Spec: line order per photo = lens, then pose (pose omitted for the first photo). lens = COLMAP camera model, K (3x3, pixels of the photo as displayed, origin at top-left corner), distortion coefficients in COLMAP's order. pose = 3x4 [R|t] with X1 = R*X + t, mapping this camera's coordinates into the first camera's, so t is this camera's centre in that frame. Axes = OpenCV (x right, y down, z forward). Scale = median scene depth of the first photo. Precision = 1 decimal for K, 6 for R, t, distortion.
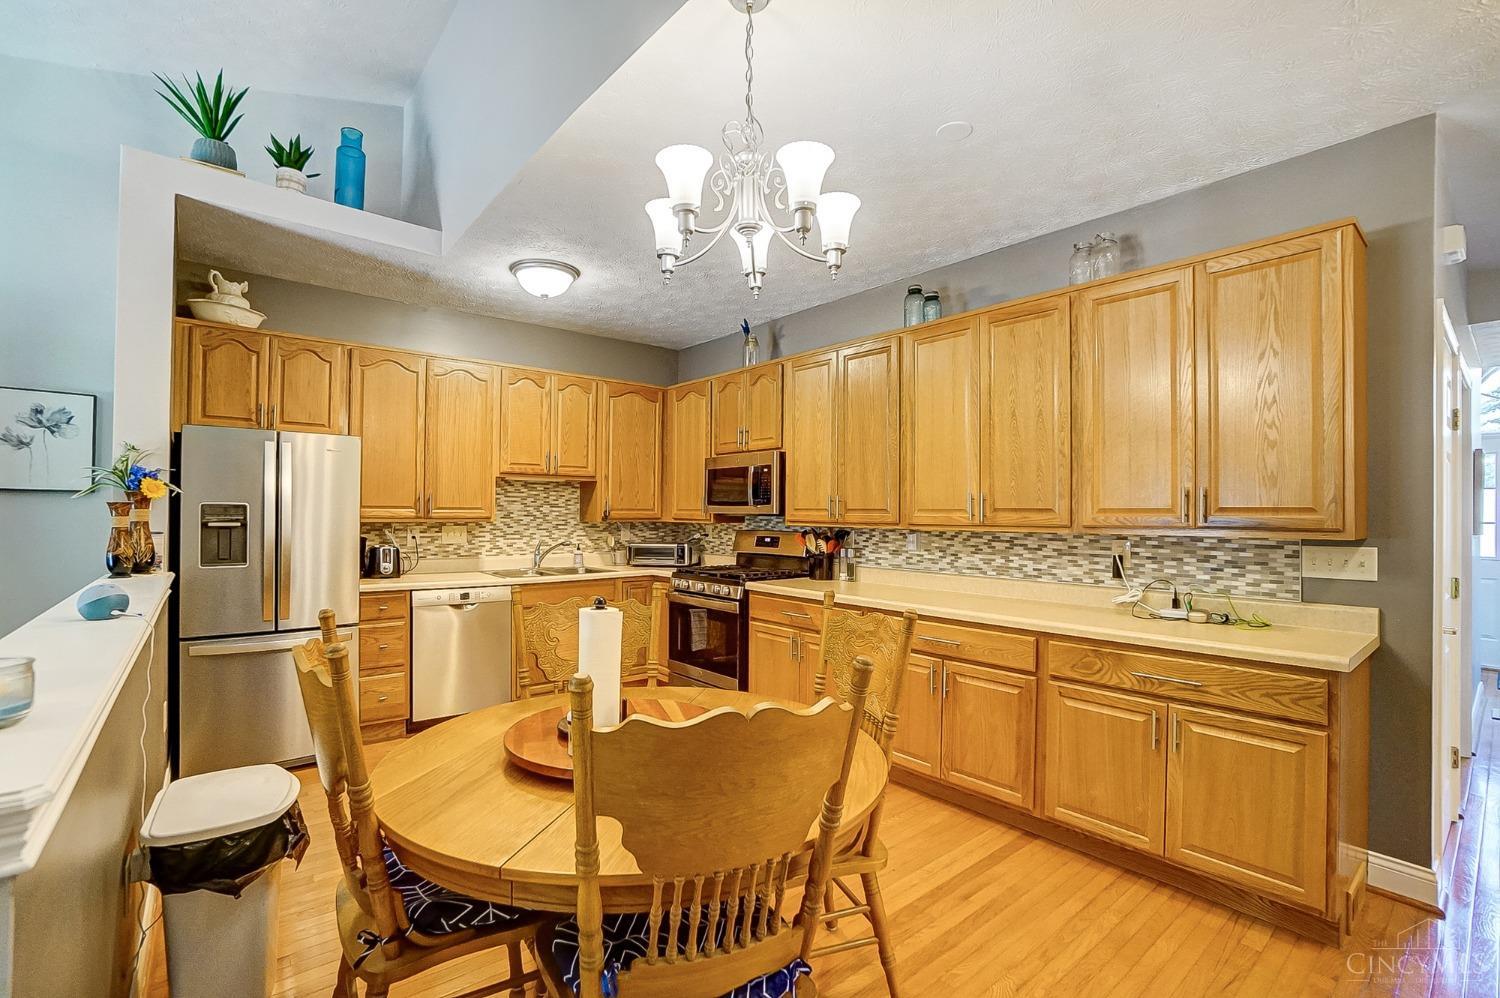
lens RADIAL K [[680.2, 0, 748.2], [0, 680.2, 507.0], [0, 0, 1]] dist [-0.003457, -0.000230]
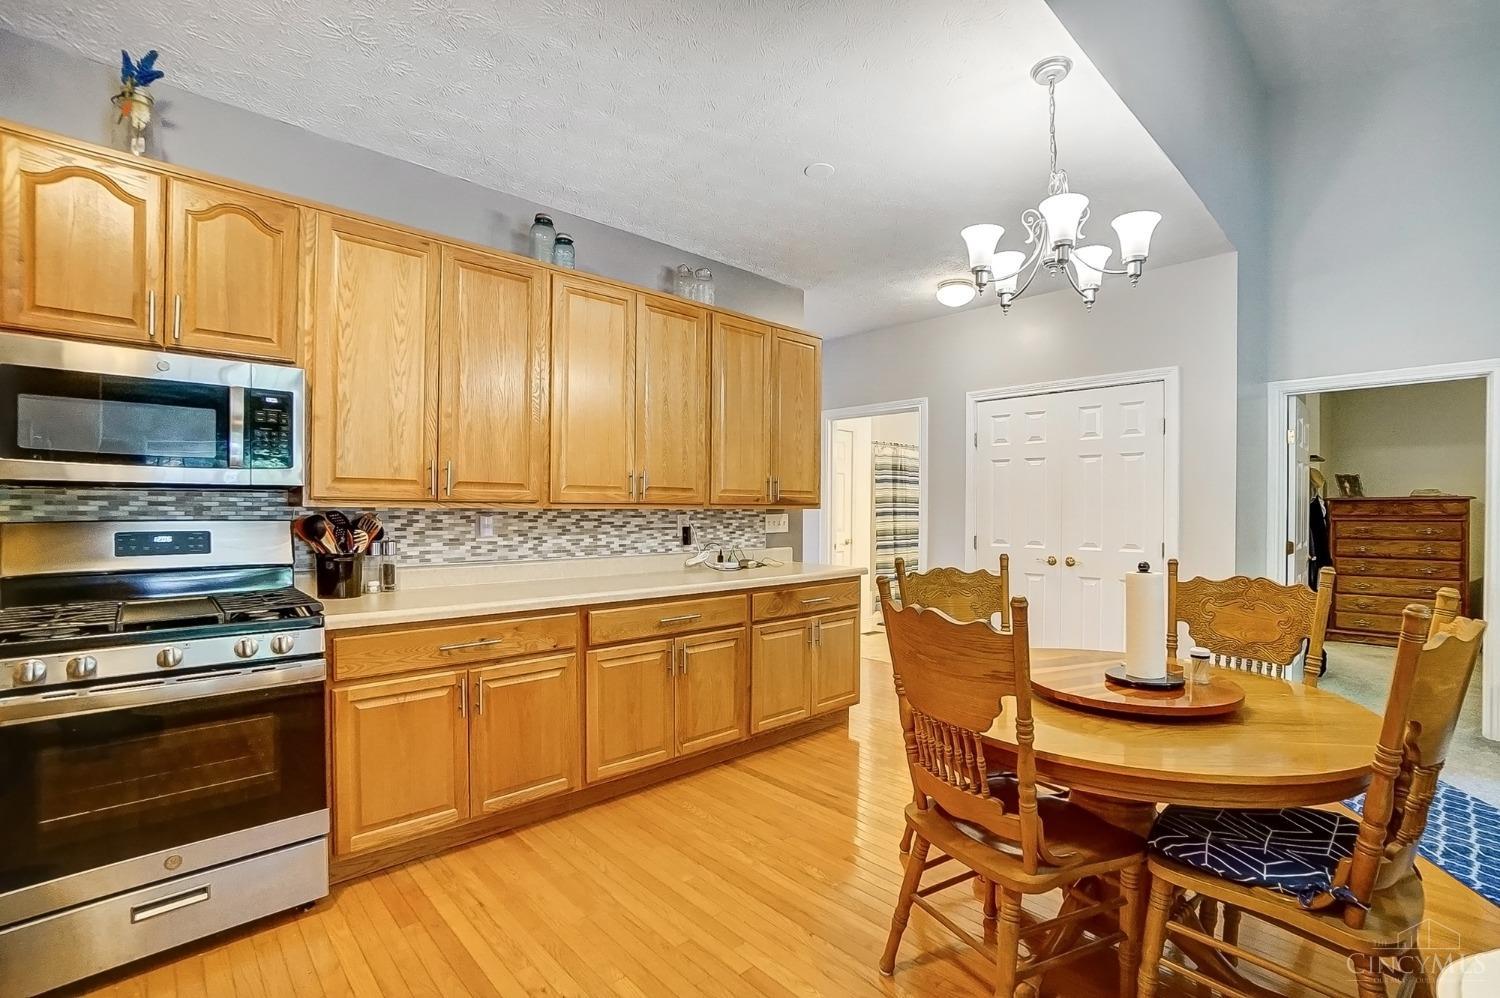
lens RADIAL K [[680.2, 0, 748.2], [0, 680.2, 507.0], [0, 0, 1]] dist [-0.003457, -0.000230]
pose [[-0.046857, -0.006164, 0.998883, -0.598814], [-0.015027, 0.999872, 0.005465, 0.021989], [-0.998789, -0.014754, -0.046944, 0.794724]]
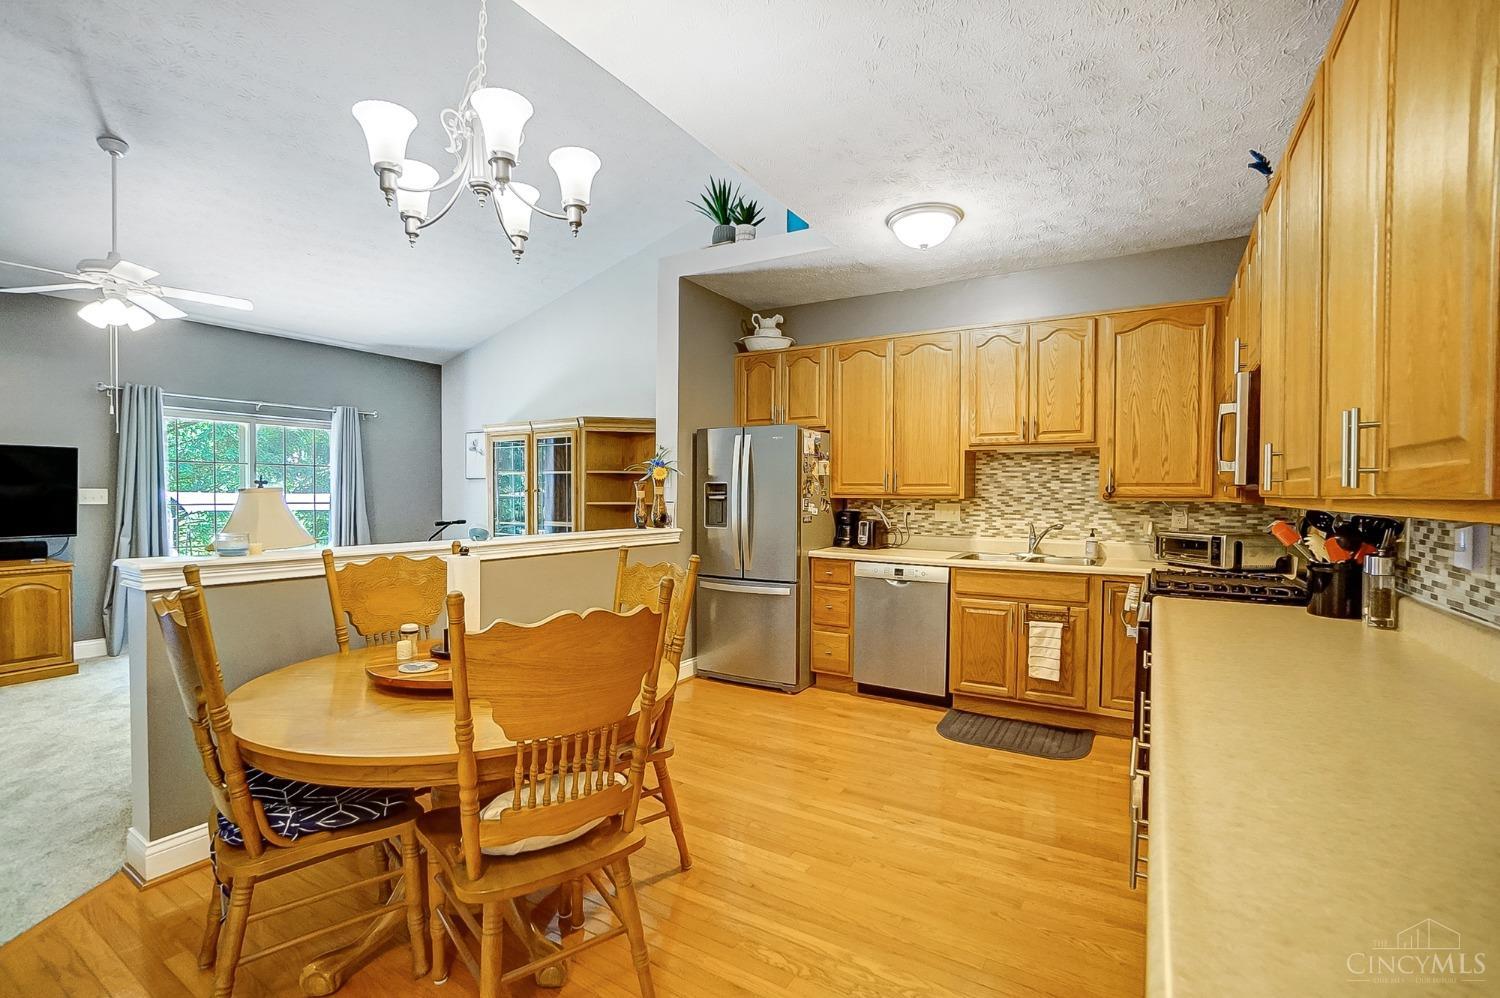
lens RADIAL K [[680.2, 0, 748.2], [0, 680.2, 507.0], [0, 0, 1]] dist [-0.003457, -0.000230]
pose [[0.341686, 0.013284, -0.939720, 0.504976], [0.005091, 0.999859, 0.015986, 0.020432], [0.939800, -0.010246, 0.341570, 0.507149]]
